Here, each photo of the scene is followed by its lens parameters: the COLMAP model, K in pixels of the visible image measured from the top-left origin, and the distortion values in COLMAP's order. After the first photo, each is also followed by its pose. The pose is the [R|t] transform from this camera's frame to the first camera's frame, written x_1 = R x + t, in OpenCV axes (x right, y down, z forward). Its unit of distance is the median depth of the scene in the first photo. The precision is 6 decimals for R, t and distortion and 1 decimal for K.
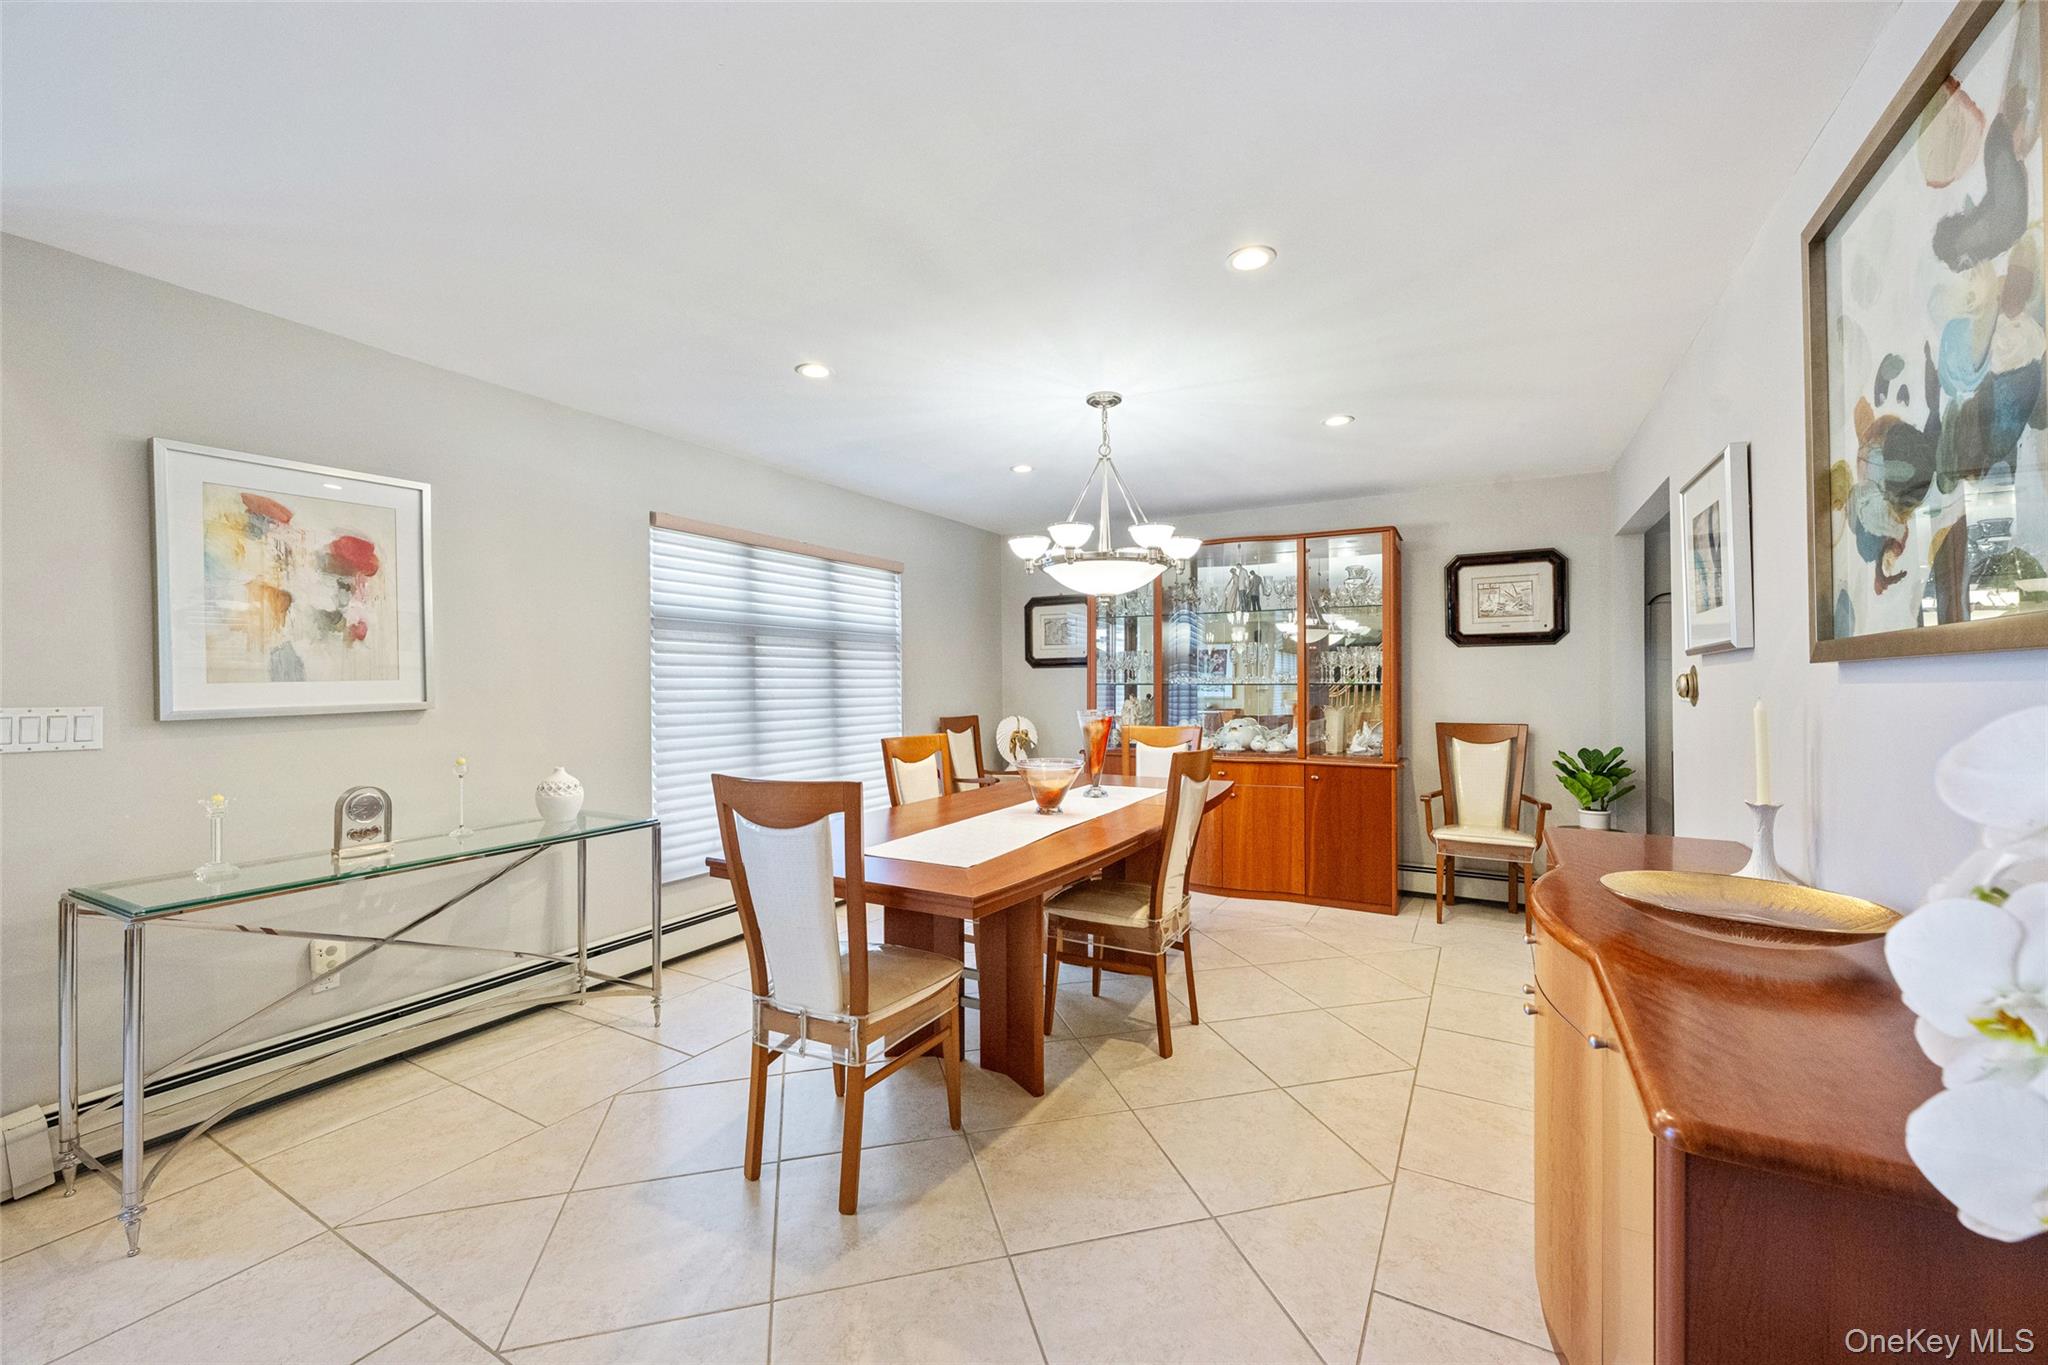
lens RADIAL K [[820.9, 0, 1021.9], [0, 820.9, 684.3], [0, 0, 1]] dist [0.001601, -0.000359]
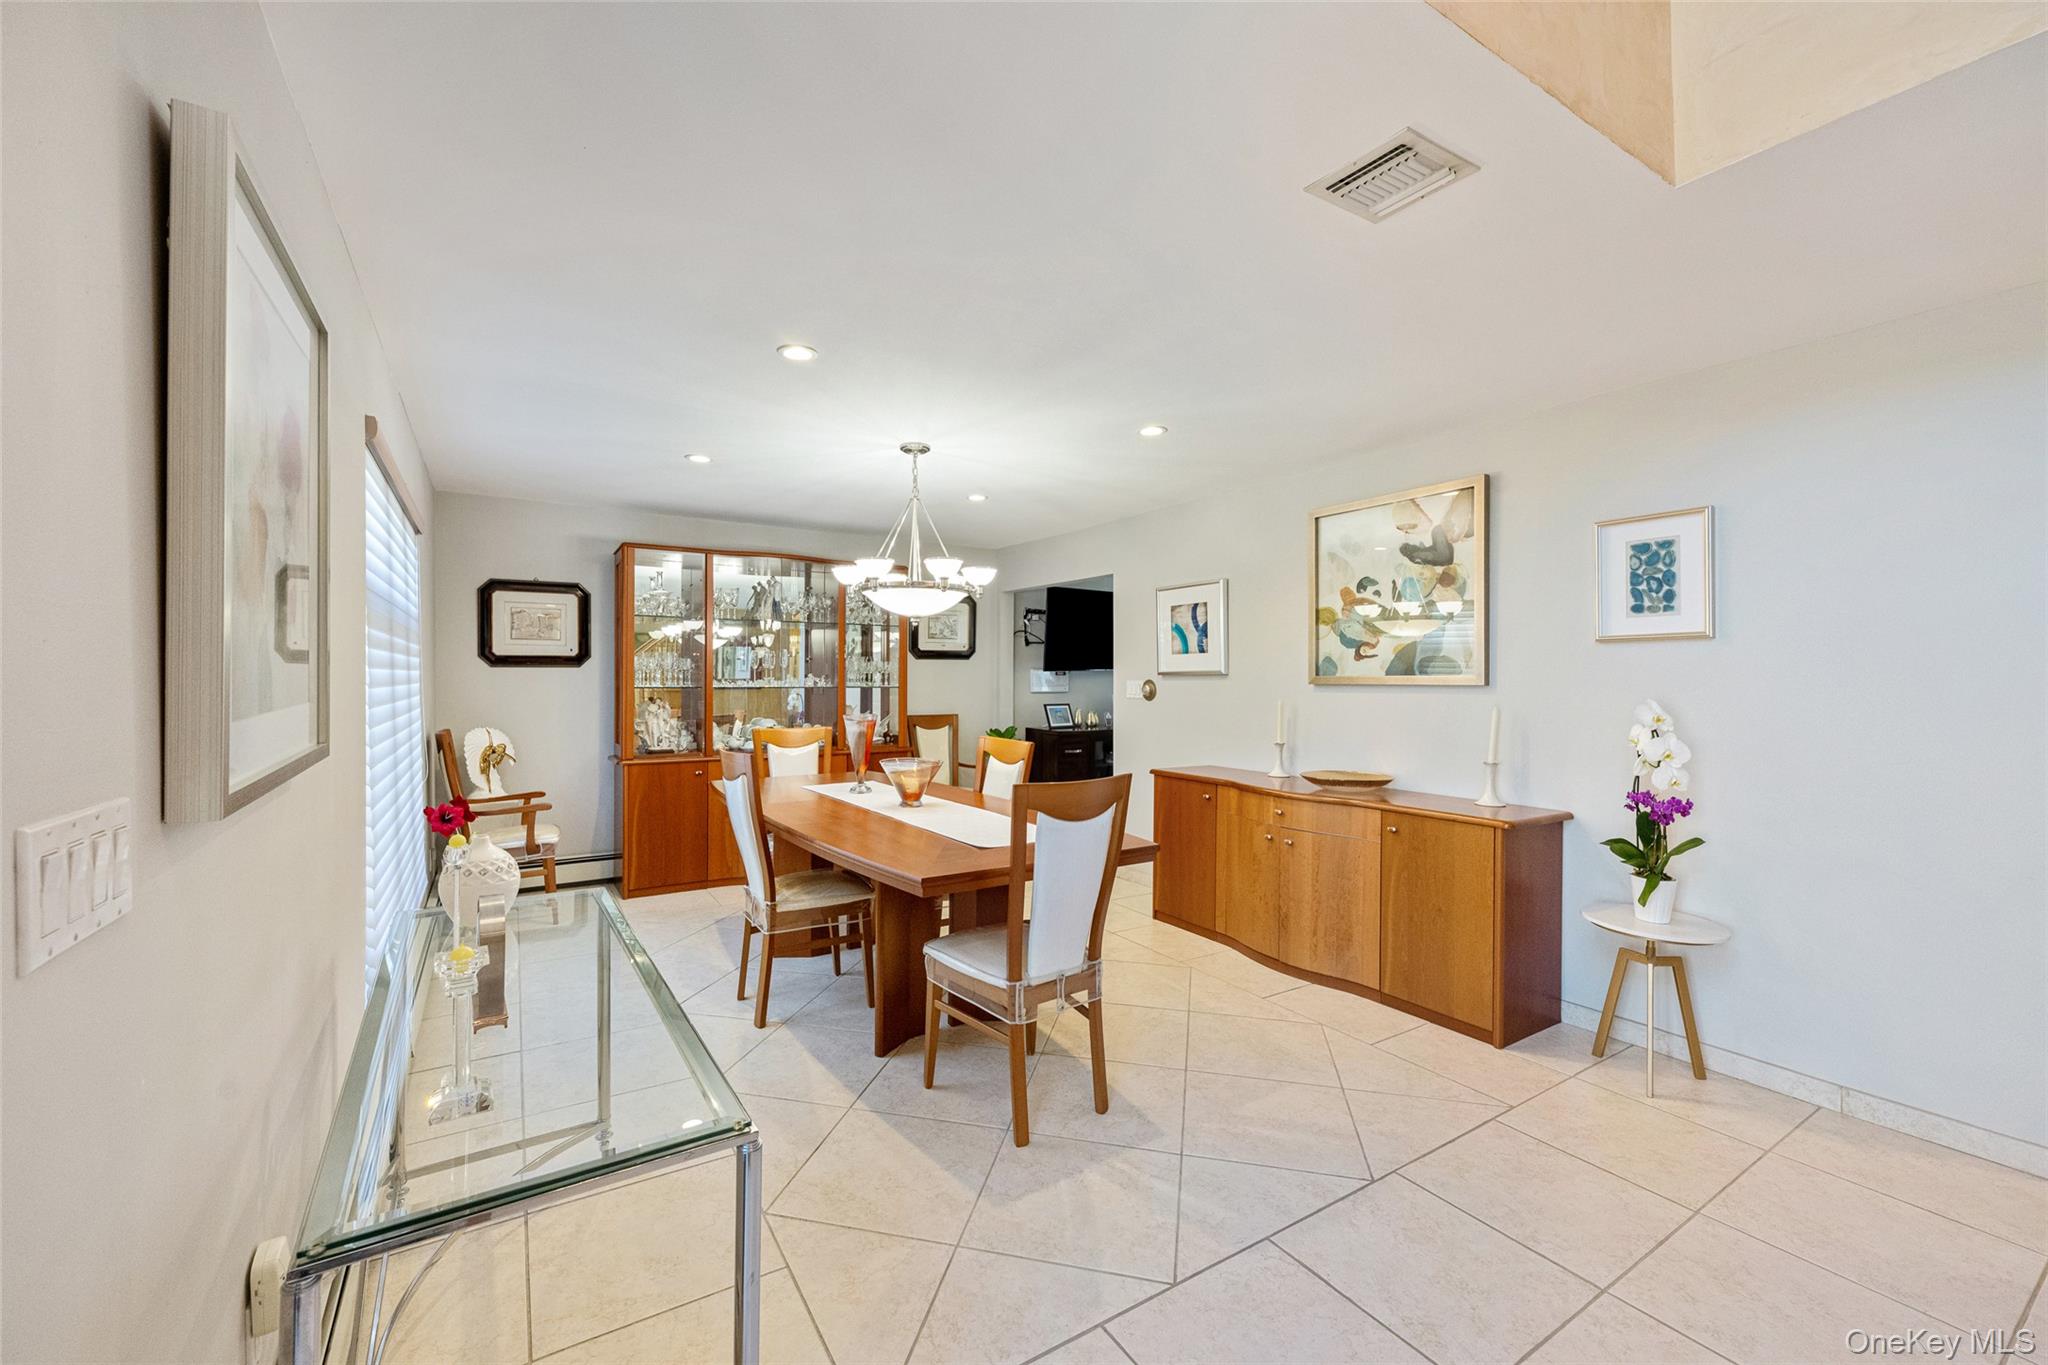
lens RADIAL K [[820.9, 0, 1017.5], [0, 820.9, 677.4], [0, 0, 1]] dist [0.001601, -0.000359]
pose [[0.462963, 0.003866, 0.886369, -0.768340], [-0.004393, 0.999988, -0.002067, -0.016585], [-0.886367, -0.002937, 0.462974, 0.288142]]
